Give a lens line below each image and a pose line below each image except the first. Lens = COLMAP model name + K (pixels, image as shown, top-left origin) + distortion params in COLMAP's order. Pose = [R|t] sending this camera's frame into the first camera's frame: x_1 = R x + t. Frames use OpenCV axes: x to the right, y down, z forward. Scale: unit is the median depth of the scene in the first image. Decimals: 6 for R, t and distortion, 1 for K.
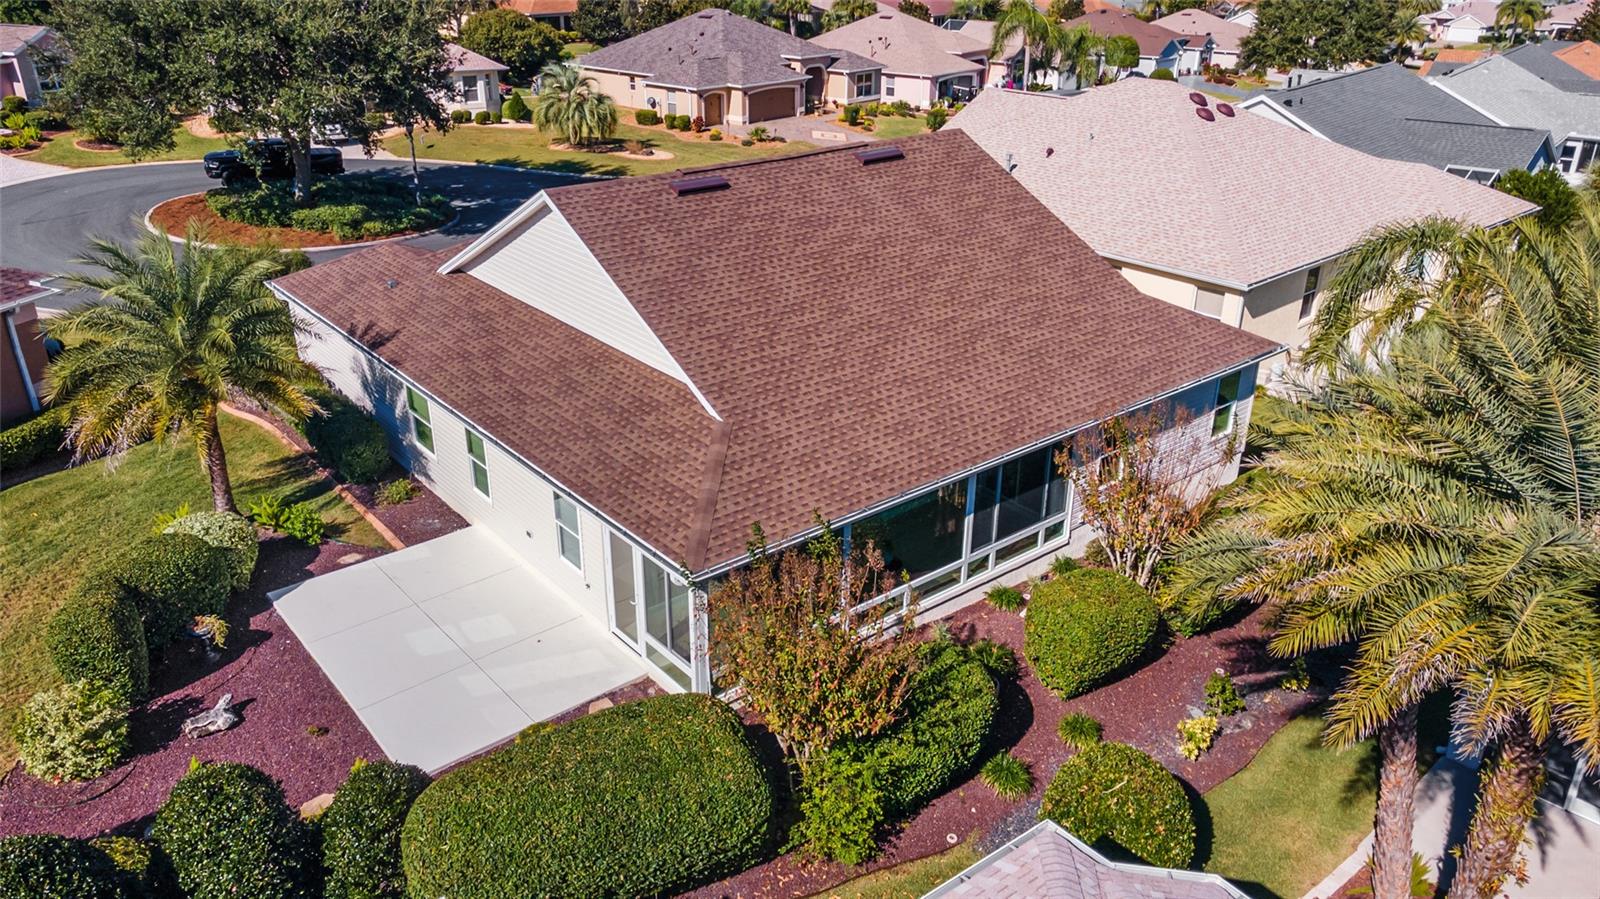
lens RADIAL K [[1166.1, 0, 802.6], [0, 1166.1, 454.3], [0, 0, 1]] dist [0.026304, 0.034576]
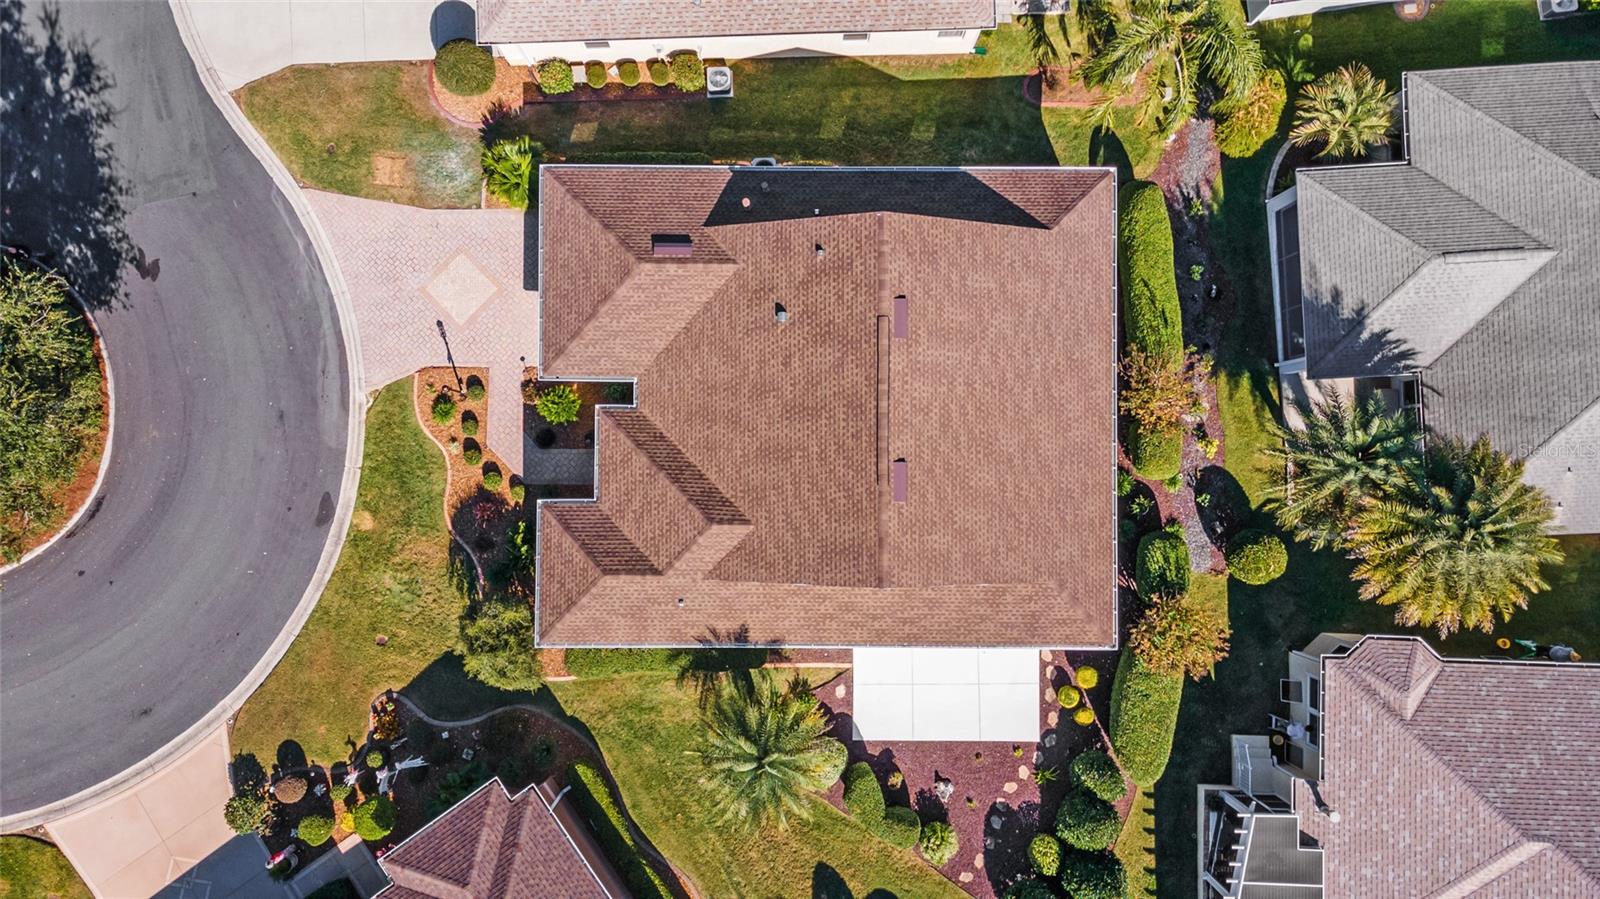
lens RADIAL K [[1166.1, 0, 795.6], [0, 1166.1, 452.4], [0, 0, 1]] dist [0.026304, 0.034576]
pose [[0.638705, -0.769090, 0.023575, -0.166524], [0.310552, 0.285694, 0.906607, -1.495302], [-0.703998, -0.571734, 0.421317, 0.447303]]
